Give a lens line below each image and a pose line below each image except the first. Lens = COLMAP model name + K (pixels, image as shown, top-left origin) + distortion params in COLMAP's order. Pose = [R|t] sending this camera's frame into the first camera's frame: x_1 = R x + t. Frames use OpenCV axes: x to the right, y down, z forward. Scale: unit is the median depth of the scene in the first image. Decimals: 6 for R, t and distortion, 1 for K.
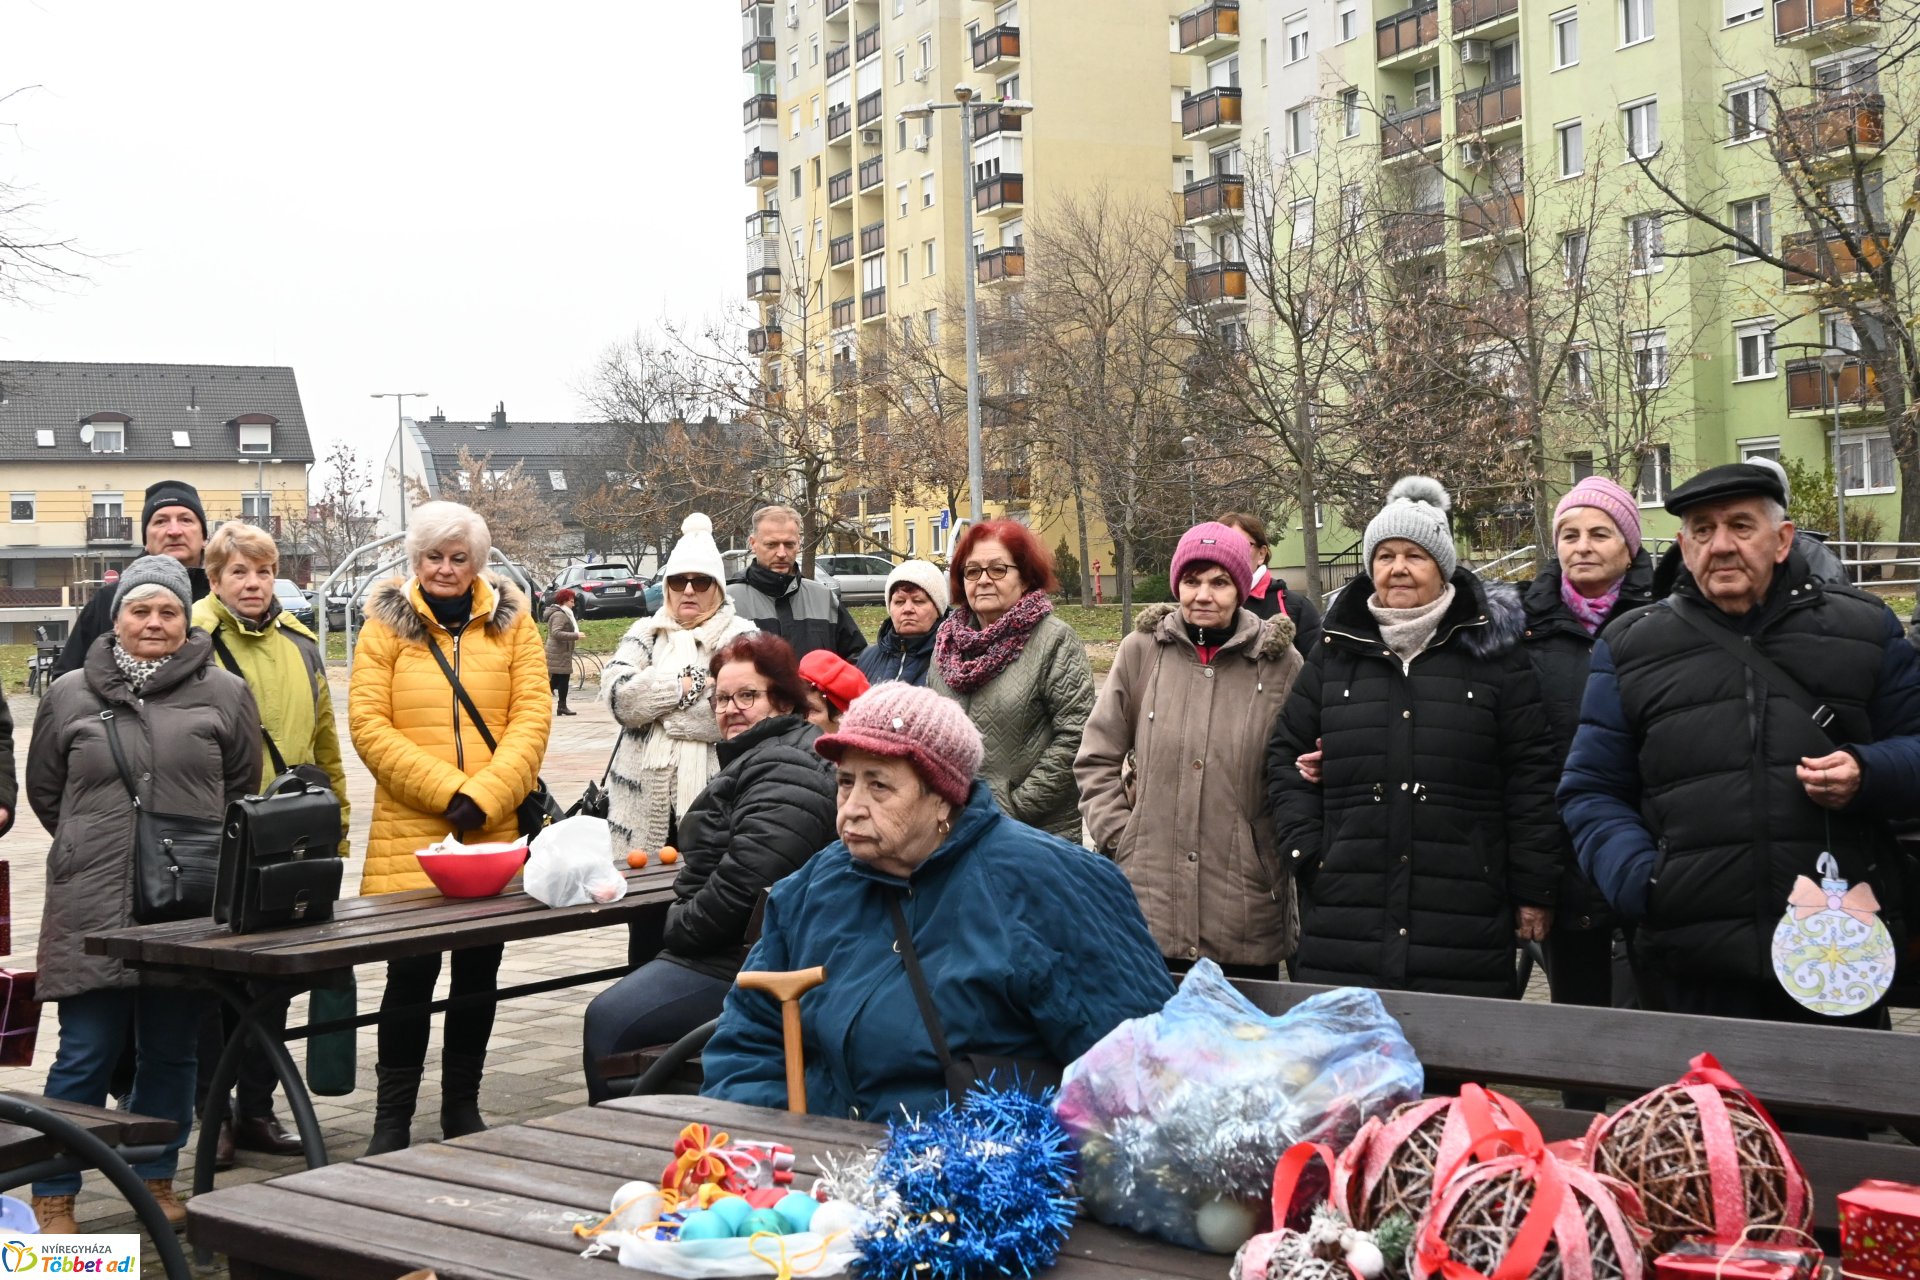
lens RADIAL K [[2214.8, 0, 961.5], [0, 2214.8, 496.4], [0, 0, 1]] dist [0.002687, 0.005933]
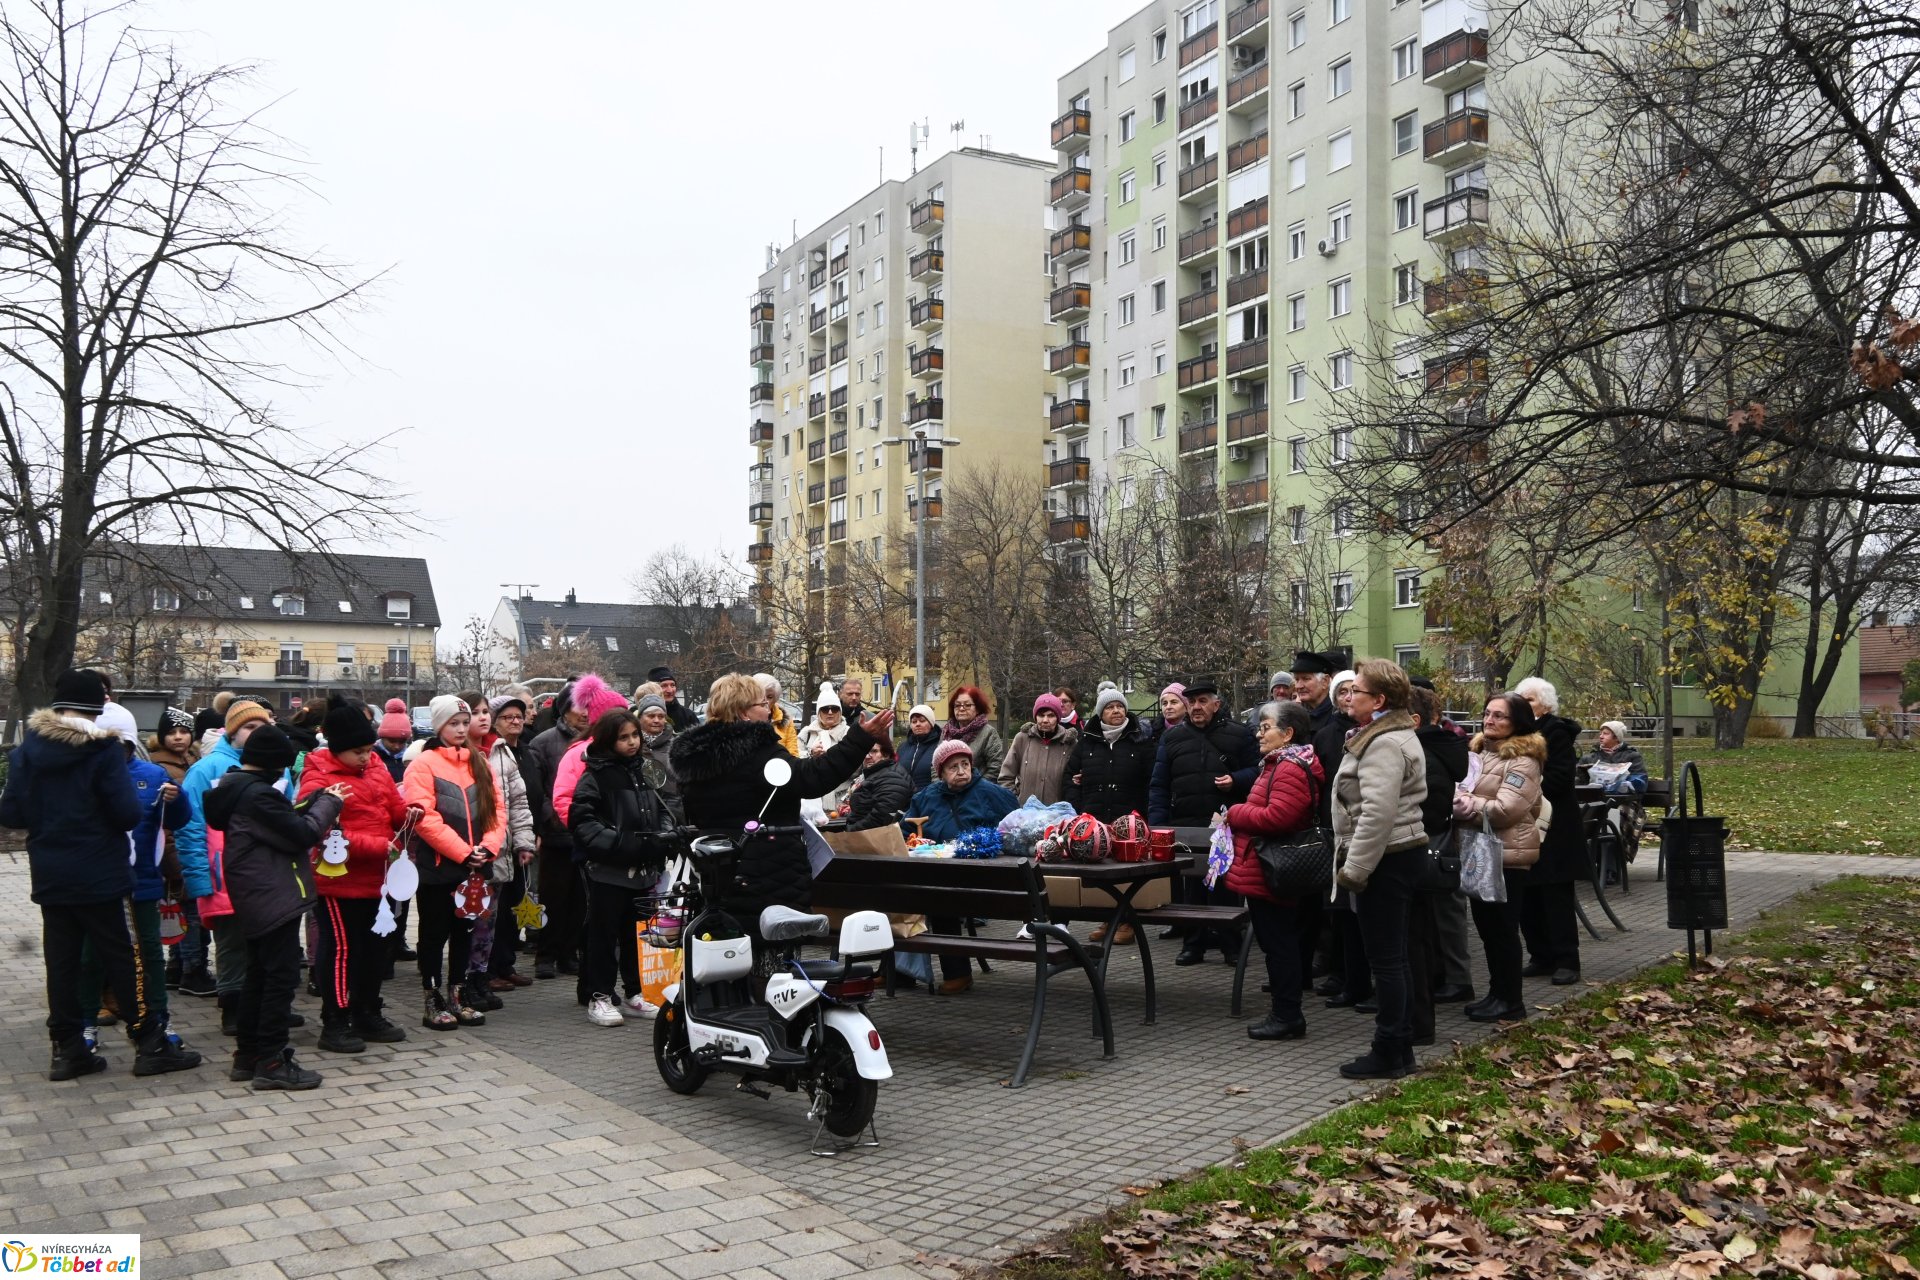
lens RADIAL K [[1863.7, 0, 960.0], [0, 1863.7, 640.0], [0, 0, 1]] dist [-0.010004, 0.001349]
pose [[0.998167, 0.030888, 0.052044, -0.021325], [-0.030405, 0.999487, -0.010049, -0.005107], [-0.052328, 0.008449, 0.998594, -0.241778]]
